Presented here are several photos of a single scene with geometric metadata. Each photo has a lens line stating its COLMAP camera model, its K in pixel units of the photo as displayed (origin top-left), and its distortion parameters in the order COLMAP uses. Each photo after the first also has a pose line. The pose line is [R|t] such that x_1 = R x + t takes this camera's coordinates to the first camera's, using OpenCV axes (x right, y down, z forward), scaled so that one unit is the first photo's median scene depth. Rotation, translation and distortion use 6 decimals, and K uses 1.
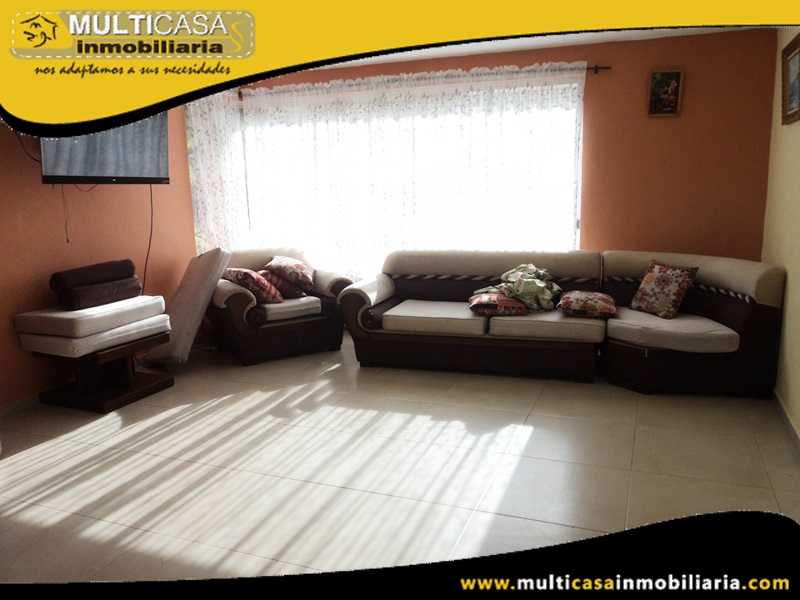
lens RADIAL K [[651.8, 0, 400.0], [0, 651.8, 300.0], [0, 0, 1]] dist [-0.026105, 0.007345]
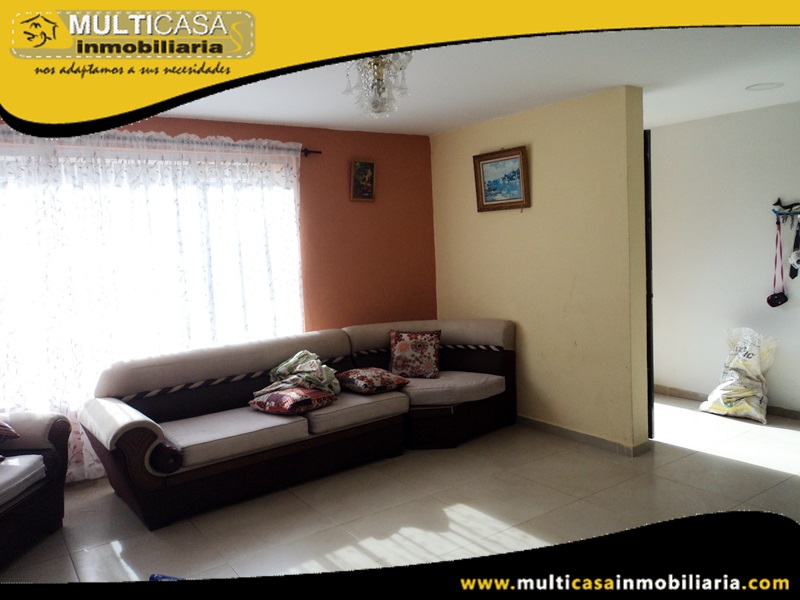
lens RADIAL K [[651.8, 0, 400.0], [0, 651.8, 300.0], [0, 0, 1]] dist [-0.026105, 0.007345]
pose [[0.536085, -0.075308, 0.840798, -0.508835], [0.184673, 0.982349, -0.029760, -0.074686], [-0.823716, 0.171226, 0.540530, 0.384420]]
